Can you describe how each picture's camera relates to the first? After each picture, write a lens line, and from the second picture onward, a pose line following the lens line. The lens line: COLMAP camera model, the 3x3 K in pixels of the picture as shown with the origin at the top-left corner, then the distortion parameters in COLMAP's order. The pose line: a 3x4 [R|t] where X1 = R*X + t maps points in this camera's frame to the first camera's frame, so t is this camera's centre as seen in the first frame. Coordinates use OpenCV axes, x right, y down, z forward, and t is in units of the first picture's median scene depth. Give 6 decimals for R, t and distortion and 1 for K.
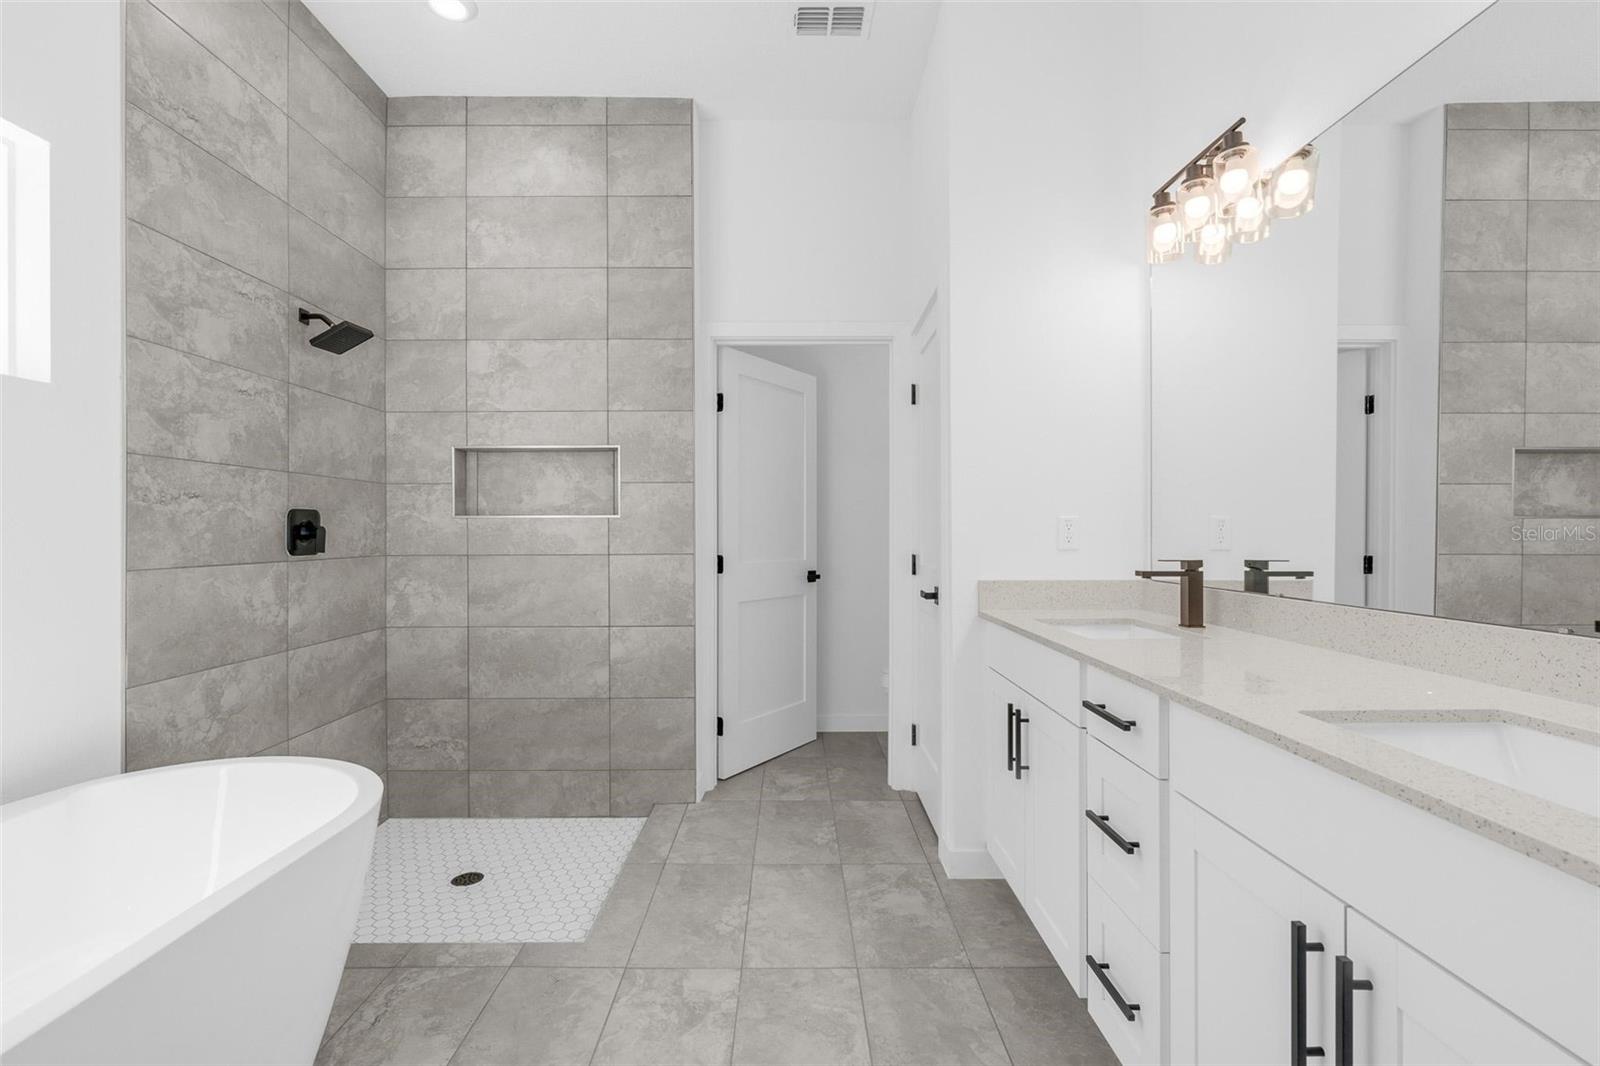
lens RADIAL K [[722.0, 0, 806.0], [0, 722.0, 531.6], [0, 0, 1]] dist [-0.012823, 0.003252]
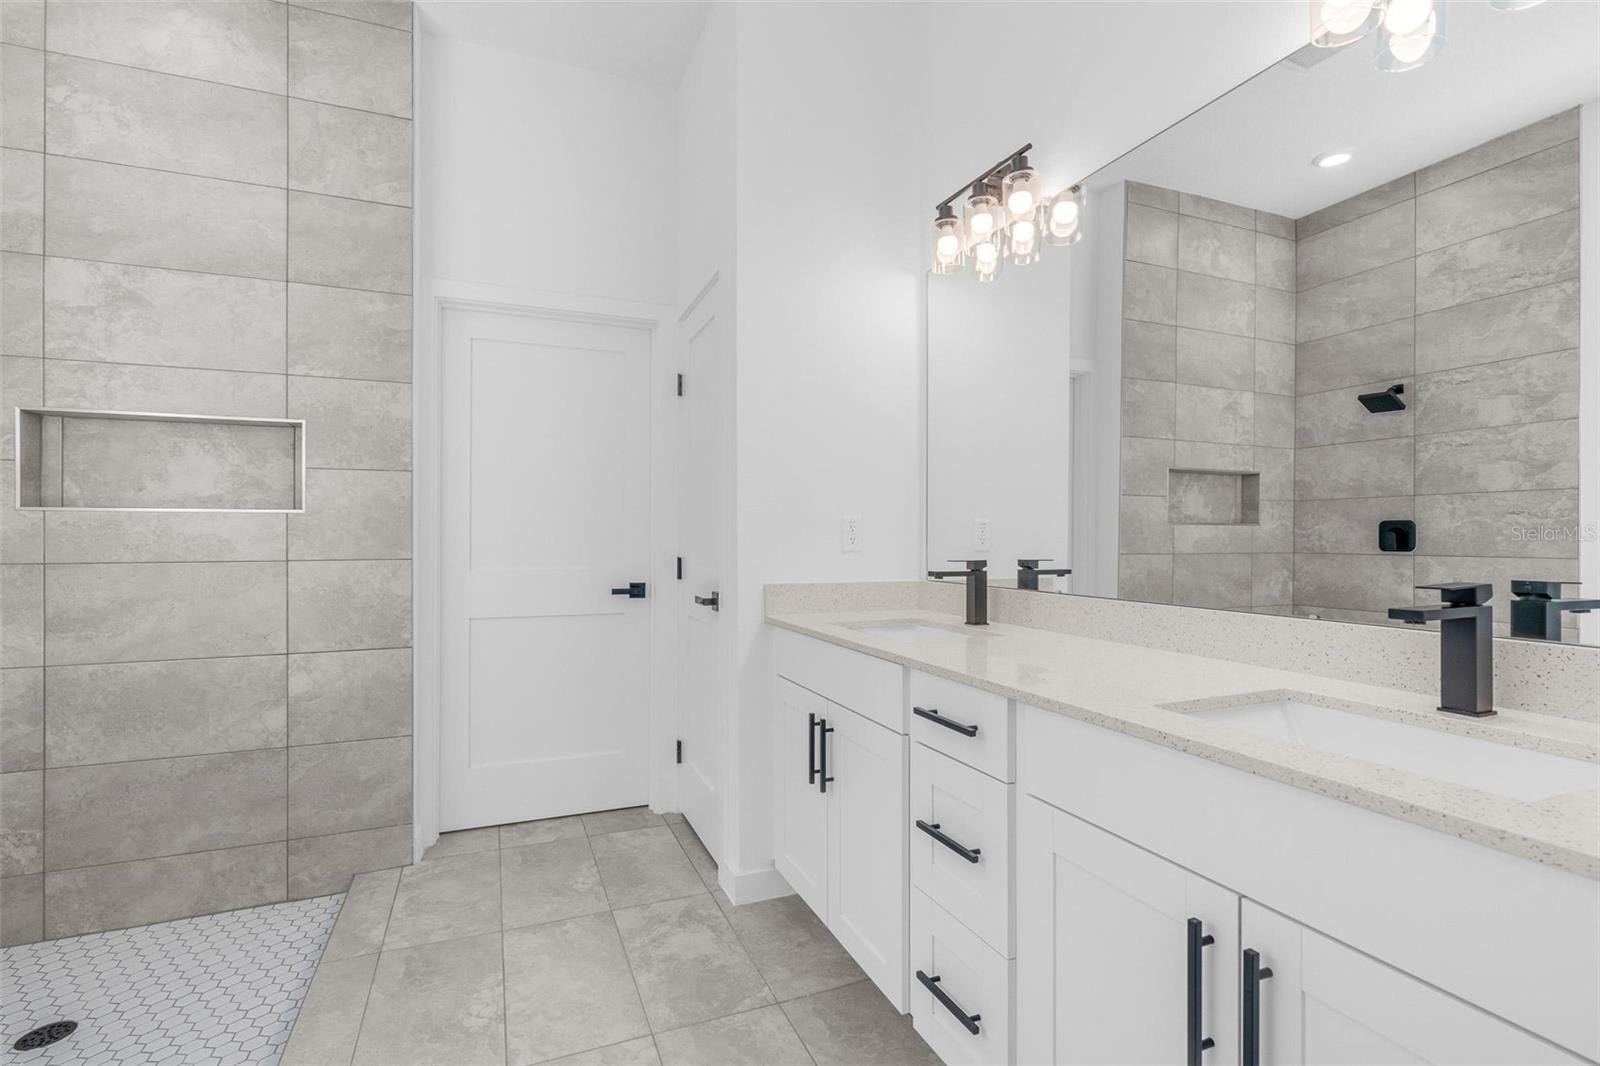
lens RADIAL K [[722.0, 0, 807.7], [0, 722.0, 533.6], [0, 0, 1]] dist [-0.012823, 0.003252]
pose [[0.922775, 0.004664, 0.385311, -0.066762], [-0.003899, 0.999989, -0.002769, 0.003296], [-0.385320, 0.001053, 0.922783, 0.093132]]
